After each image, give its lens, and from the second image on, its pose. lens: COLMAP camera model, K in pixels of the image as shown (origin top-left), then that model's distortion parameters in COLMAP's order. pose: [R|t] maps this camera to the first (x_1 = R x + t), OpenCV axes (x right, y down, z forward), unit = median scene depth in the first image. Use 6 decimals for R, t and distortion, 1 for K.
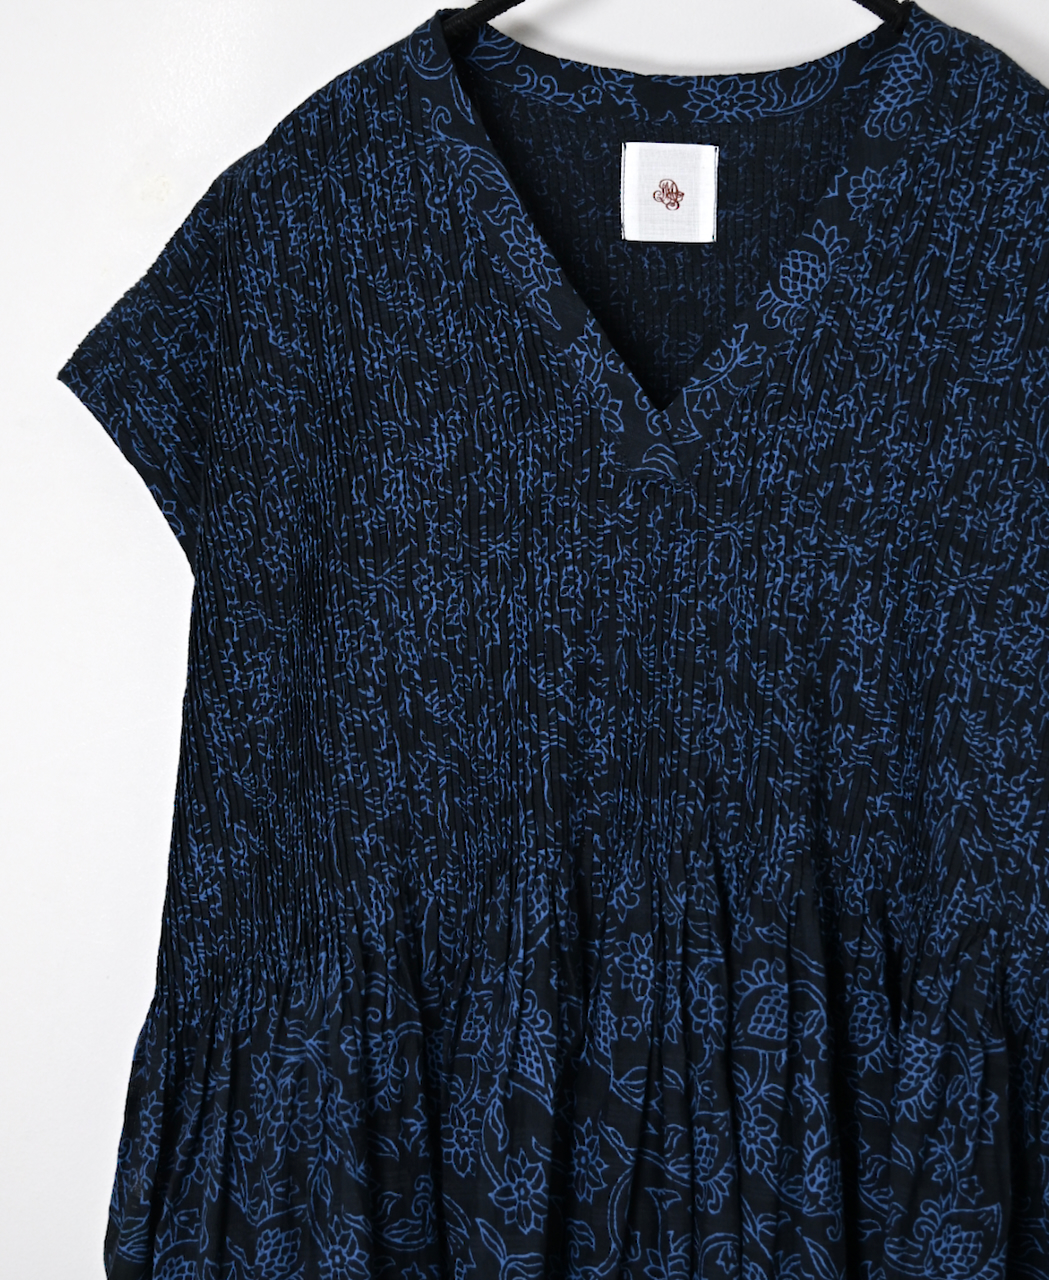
lens RADIAL K [[2911.2, 0, 524.3], [0, 2911.2, 640.5], [0, 0, 1]] dist [-0.001526, 0.000000]
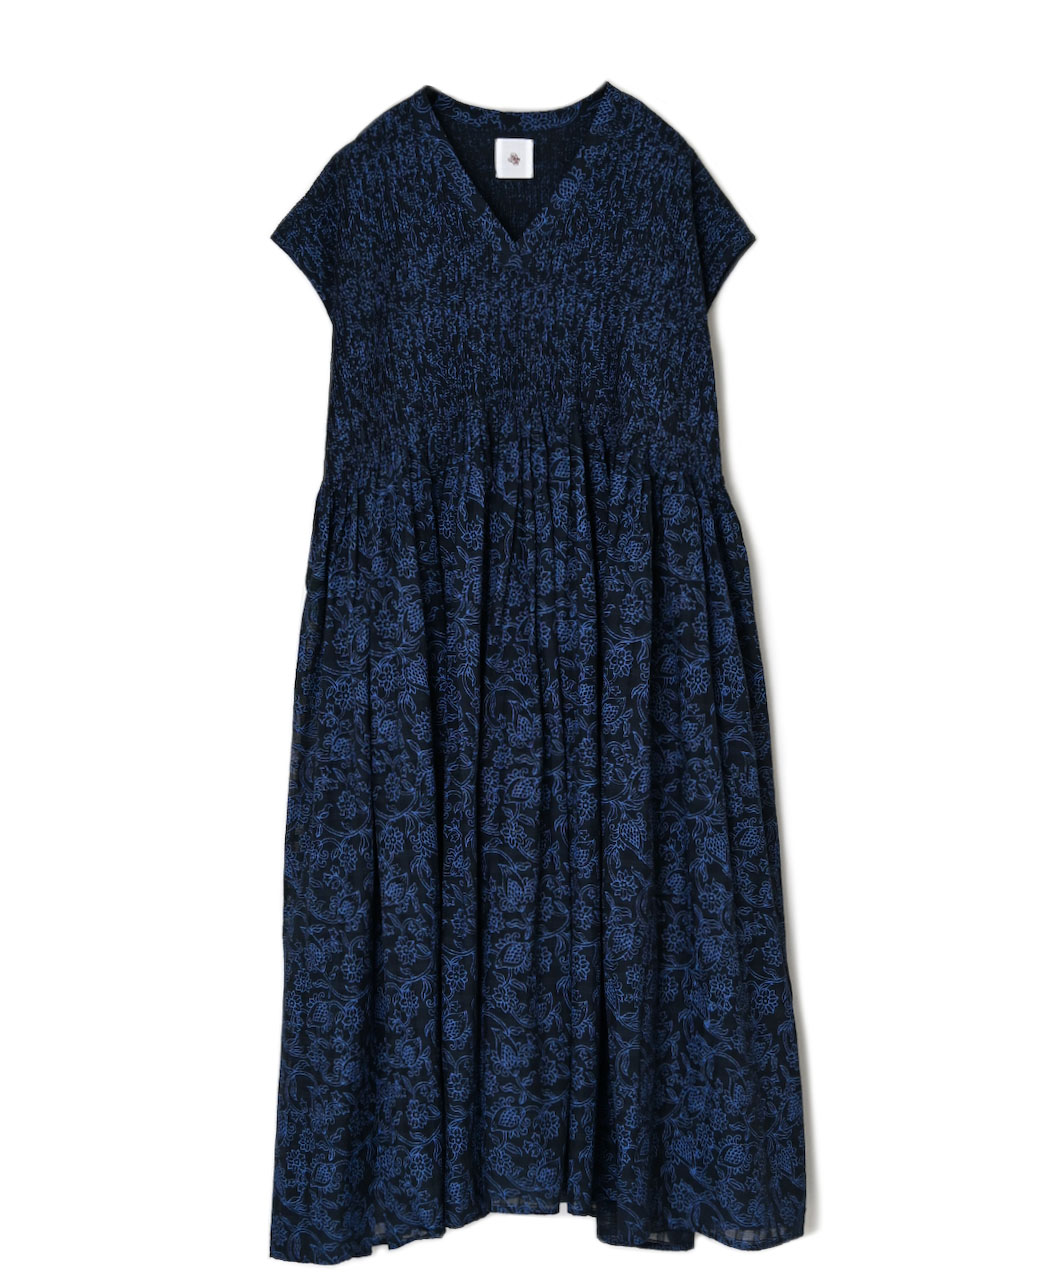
lens RADIAL K [[1547.6, 0, 525.2], [0, 1547.6, 639.1], [0, 0, 1]] dist [-0.012917, 0.000000]
pose [[0.993914, -0.035246, 0.104370, -0.102088], [0.024283, 0.994227, 0.104511, 0.131163], [-0.107452, -0.101340, 0.989032, -0.413740]]
